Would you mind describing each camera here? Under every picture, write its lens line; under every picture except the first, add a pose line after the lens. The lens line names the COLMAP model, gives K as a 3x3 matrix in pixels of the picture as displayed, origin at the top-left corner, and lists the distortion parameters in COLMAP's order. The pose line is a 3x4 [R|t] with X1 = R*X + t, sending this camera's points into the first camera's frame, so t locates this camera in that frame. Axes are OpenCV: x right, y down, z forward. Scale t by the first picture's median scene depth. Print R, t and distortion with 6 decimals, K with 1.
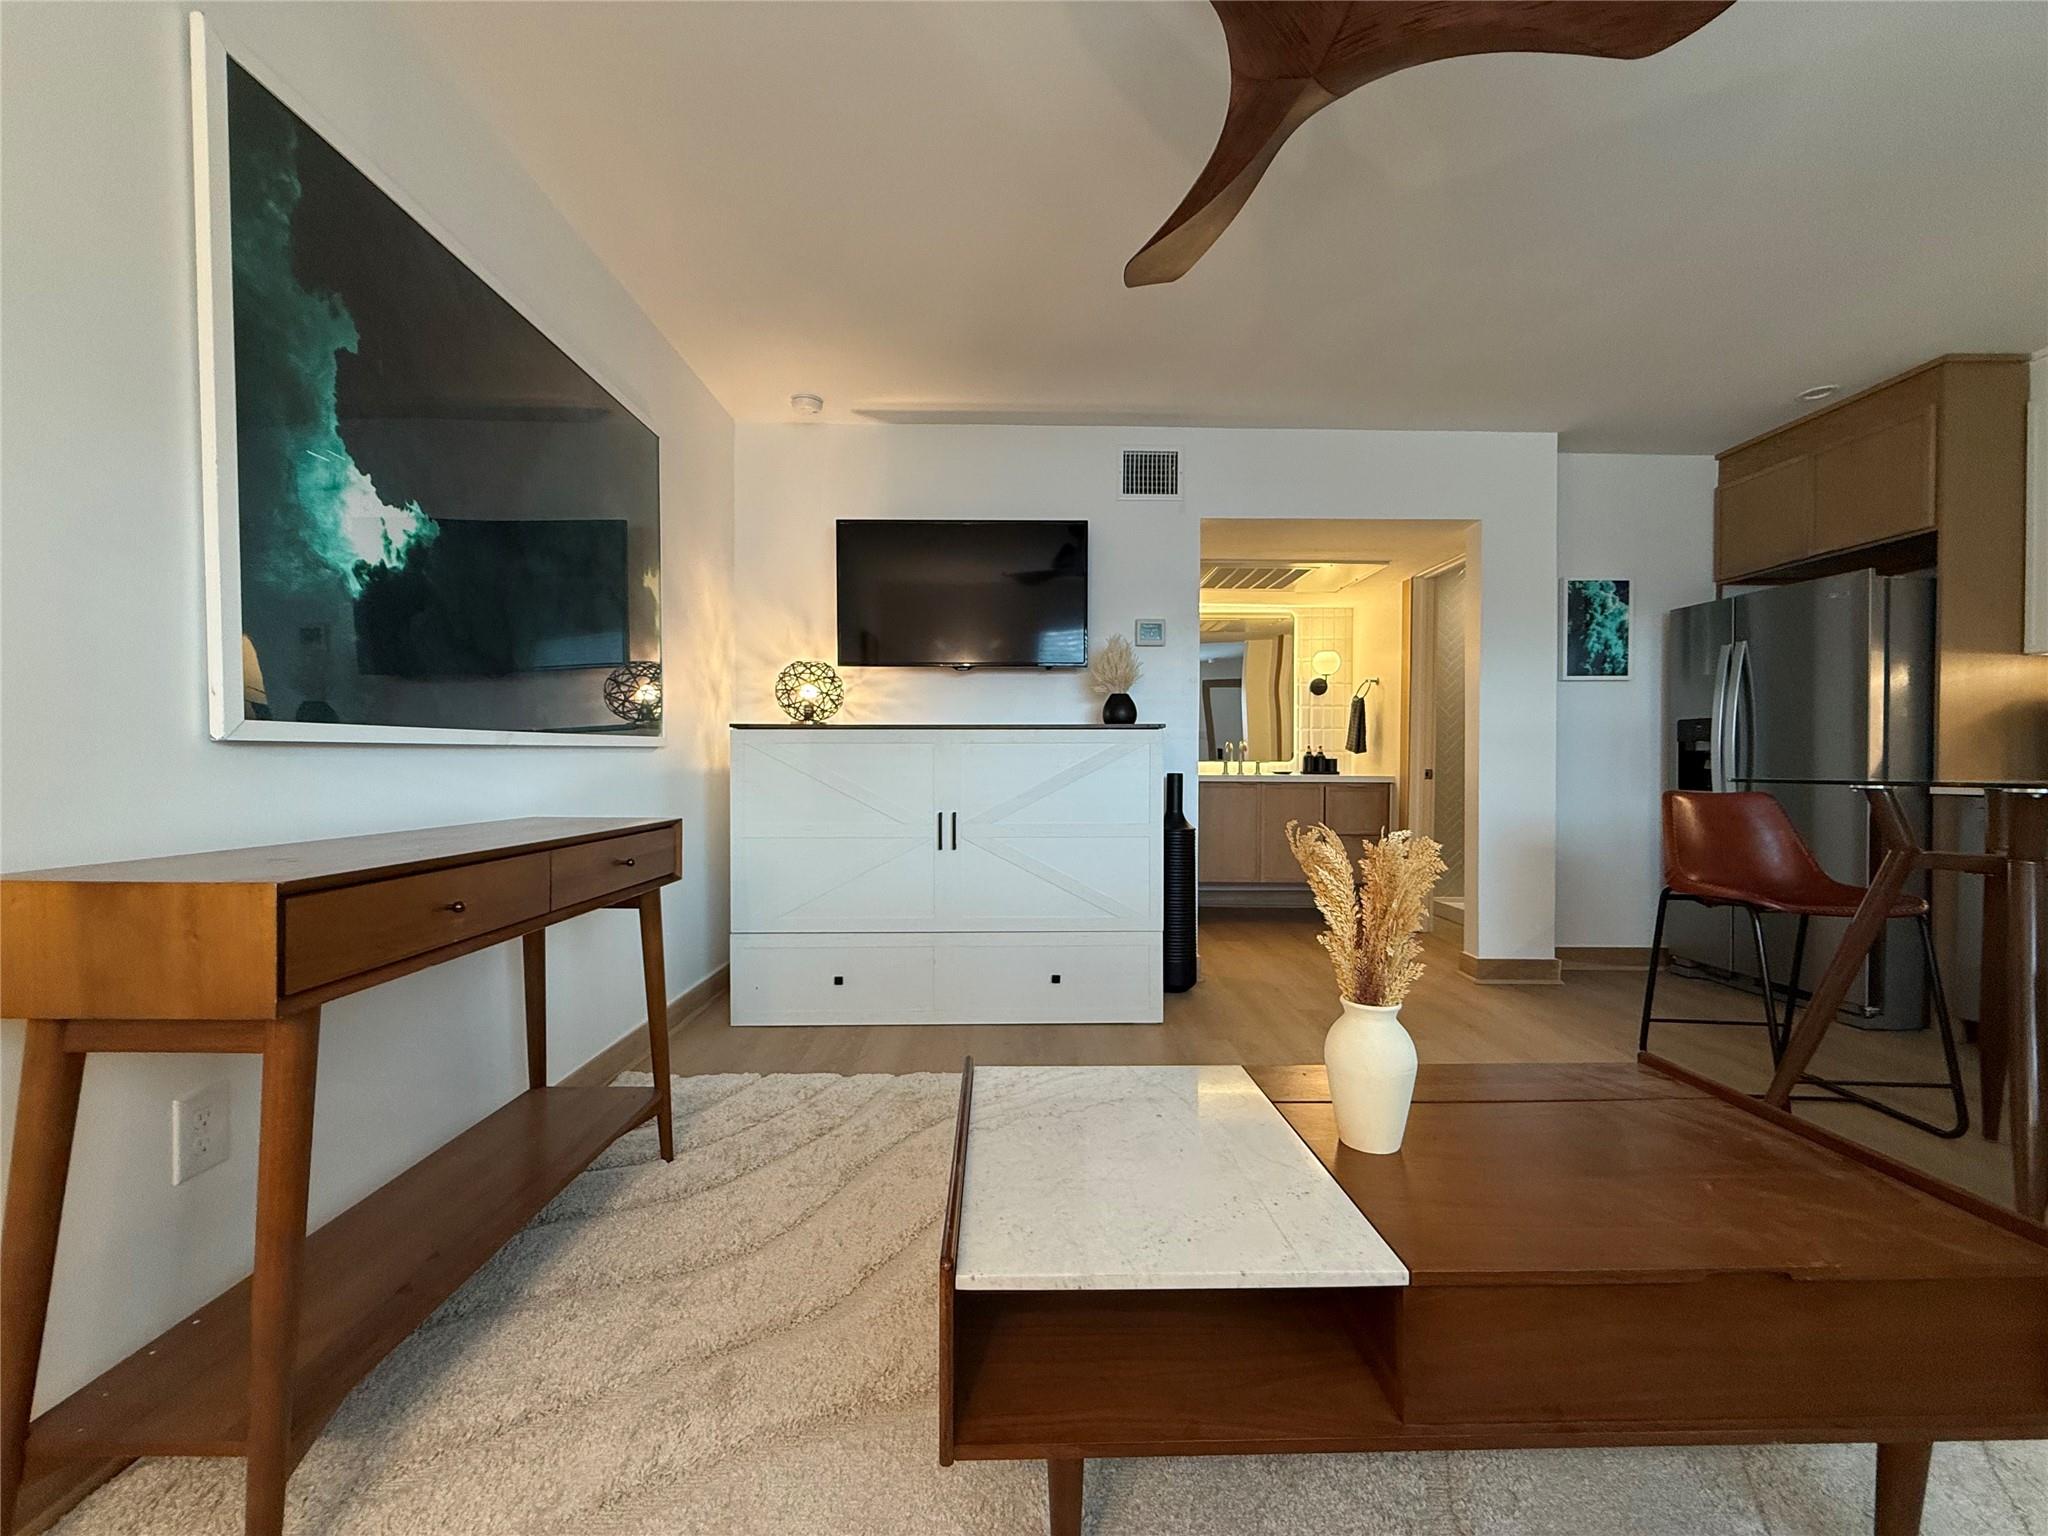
lens RADIAL K [[817.8, 0, 1019.3], [0, 817.8, 772.3], [0, 0, 1]] dist [0.001949, -0.000294]
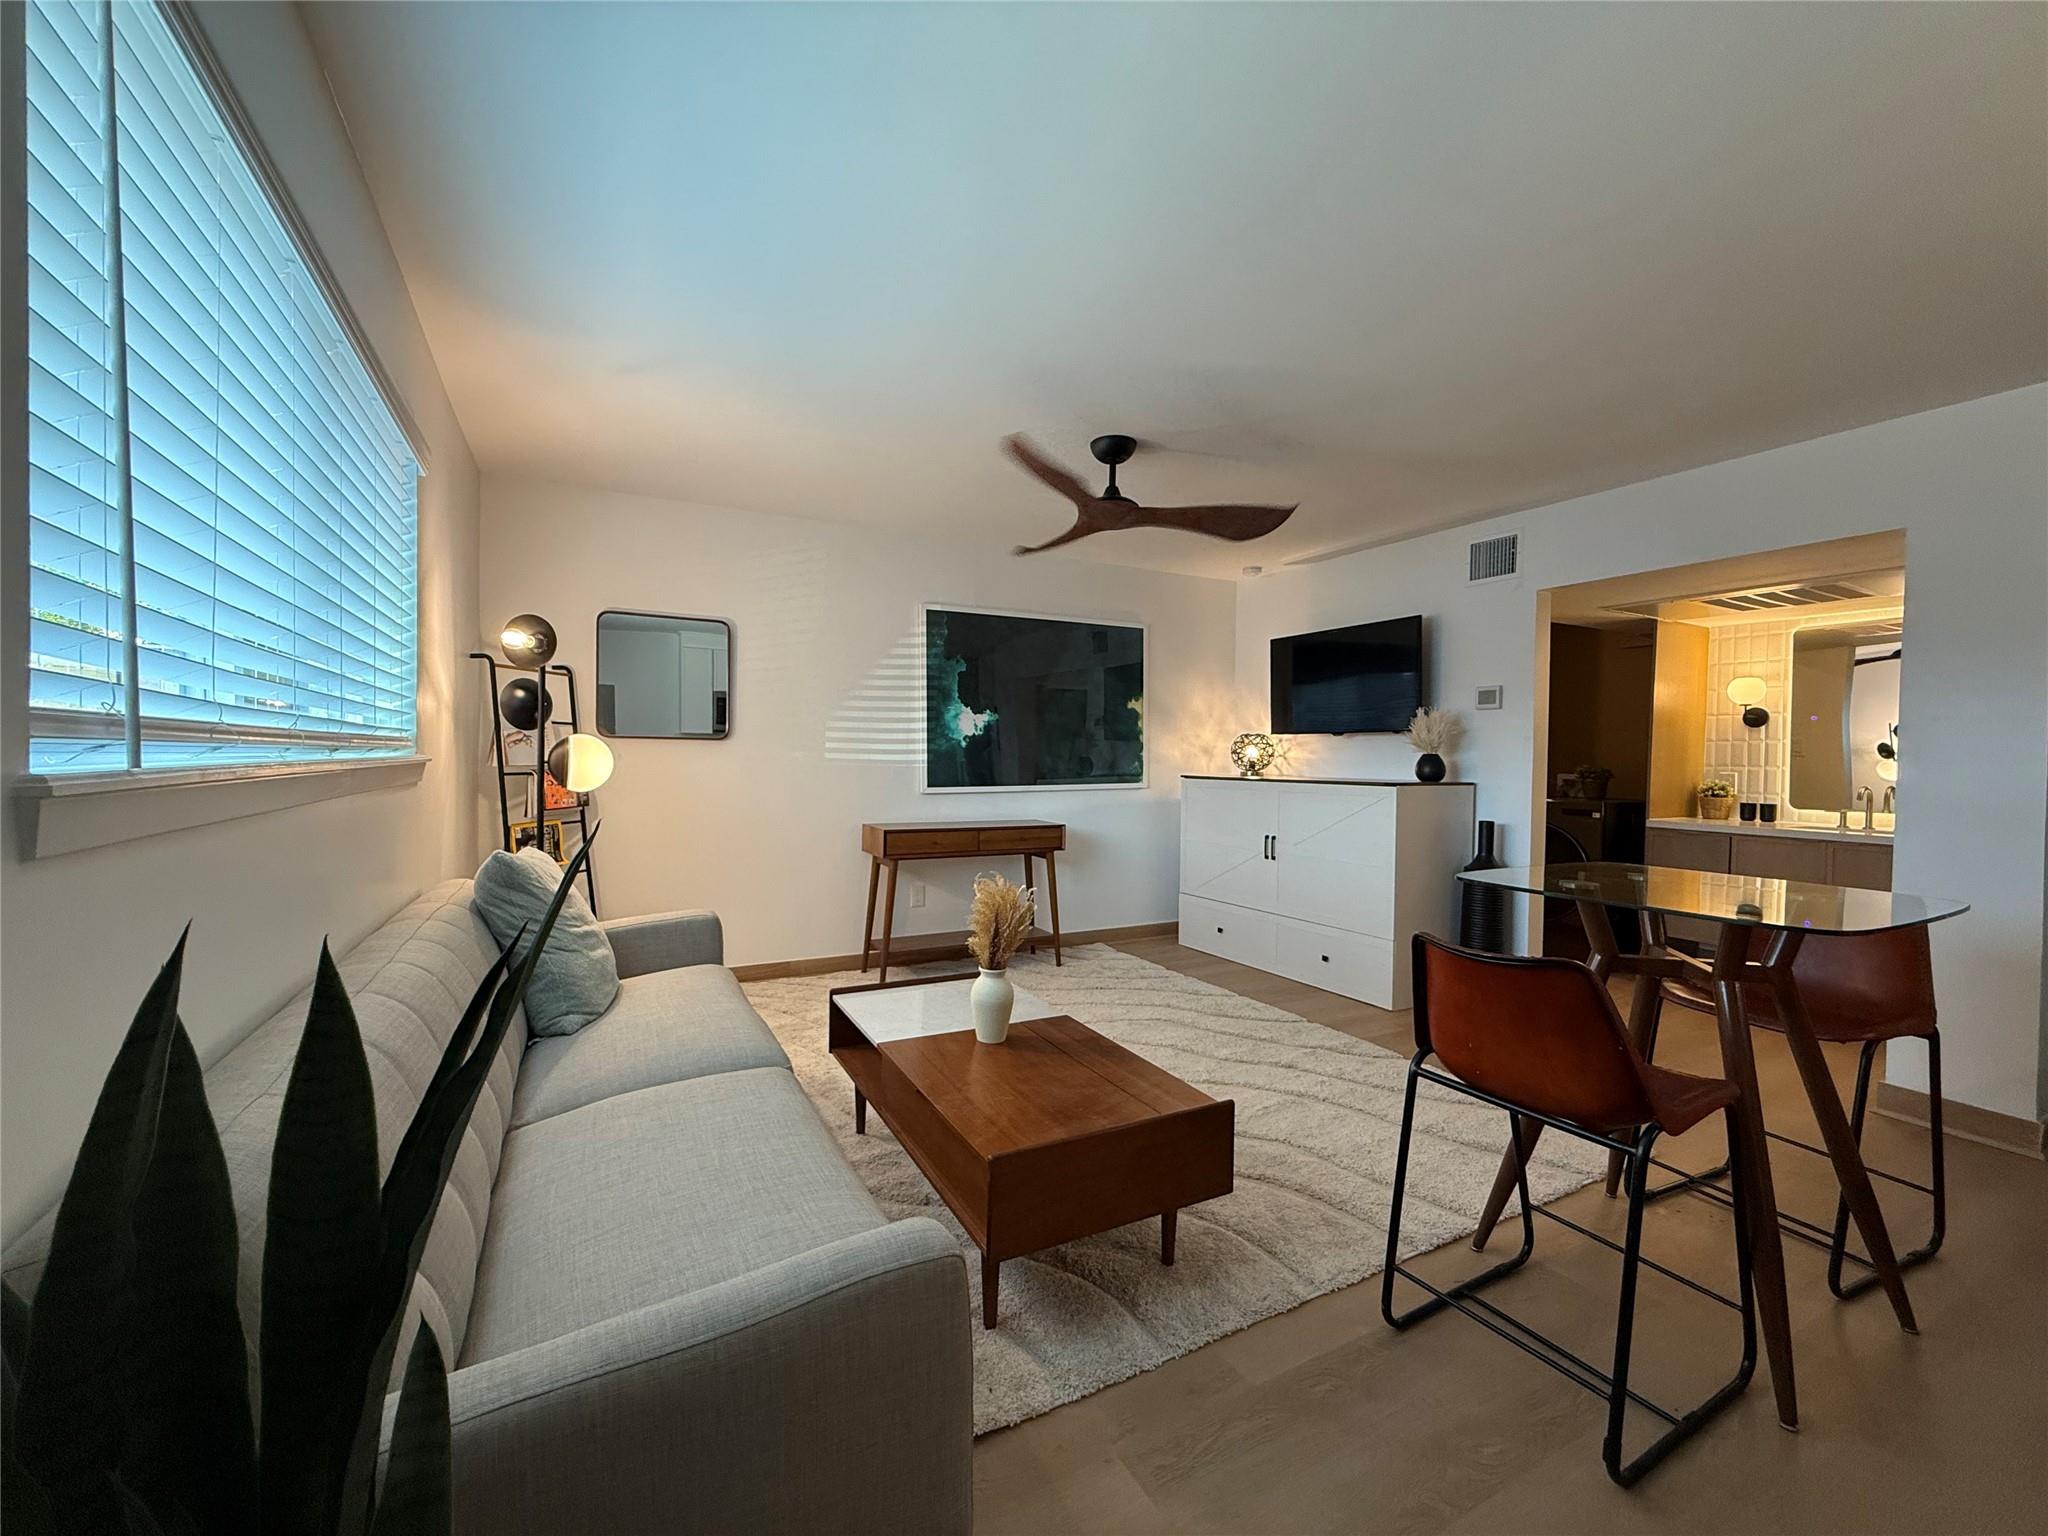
lens RADIAL K [[817.8, 0, 1019.3], [0, 817.8, 772.3], [0, 0, 1]] dist [0.001949, -0.000294]
pose [[0.461077, 0.020170, -0.887131, 0.902342], [-0.021346, 0.999704, 0.011635, -0.066492], [0.887103, 0.013571, 0.461372, -0.119111]]
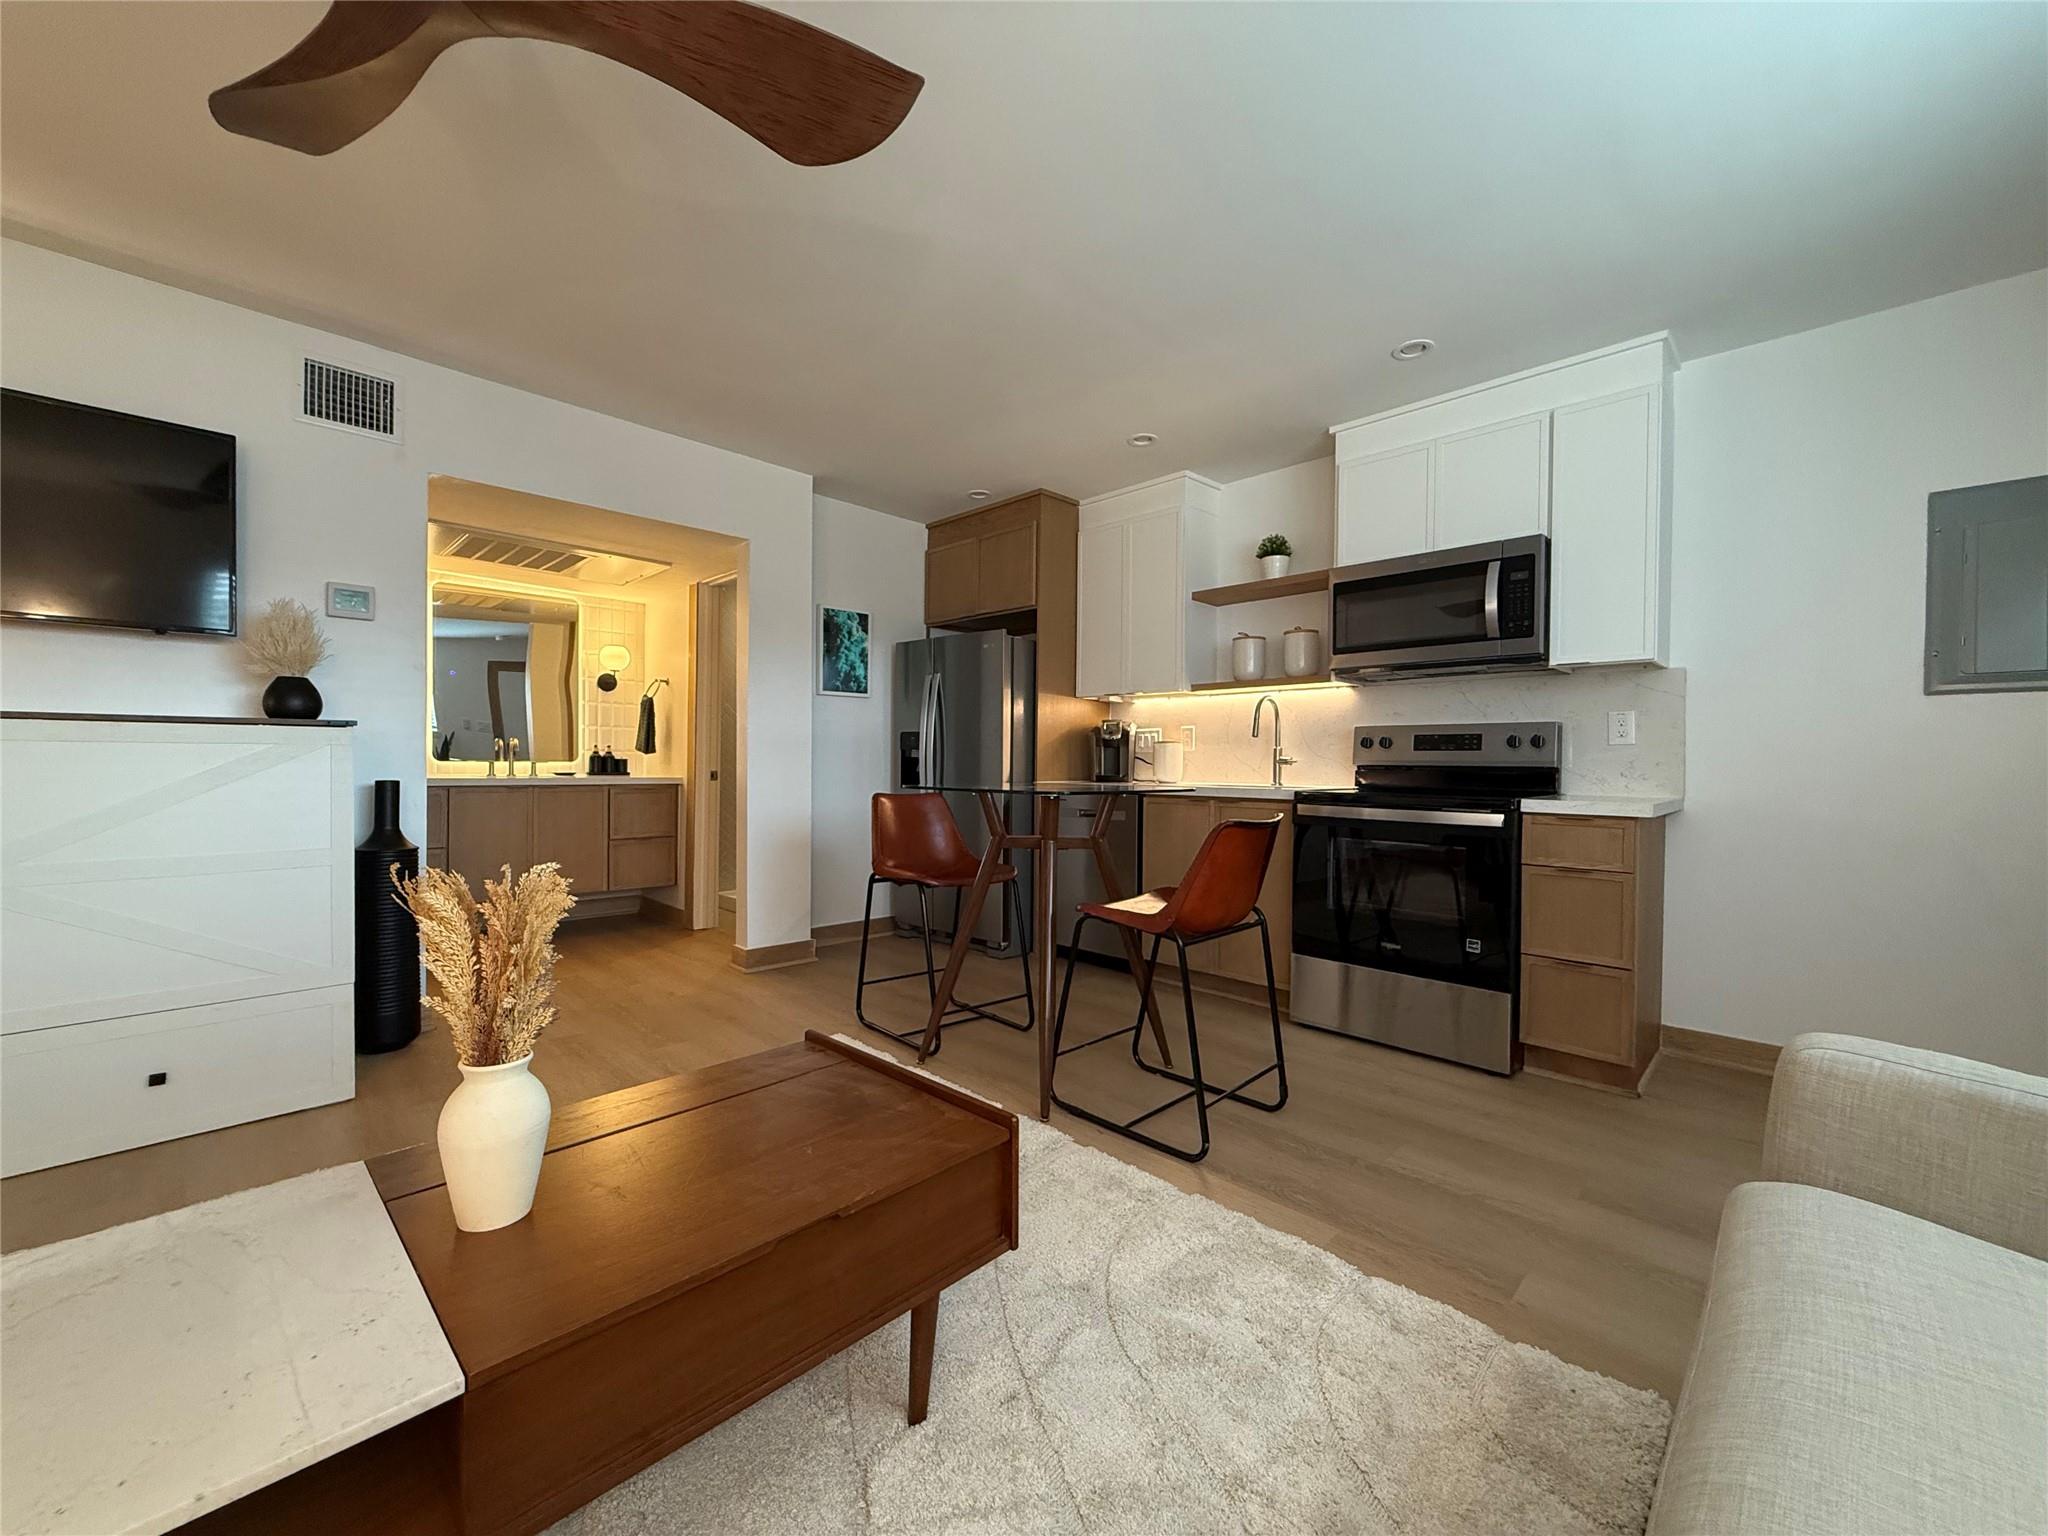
lens RADIAL K [[817.8, 0, 1019.3], [0, 817.8, 772.3], [0, 0, 1]] dist [0.001949, -0.000294]
pose [[0.713476, -0.005232, 0.700660, 0.067505], [-0.000305, 0.999970, 0.007777, -0.013259], [-0.700680, -0.005763, 0.713453, -0.012971]]
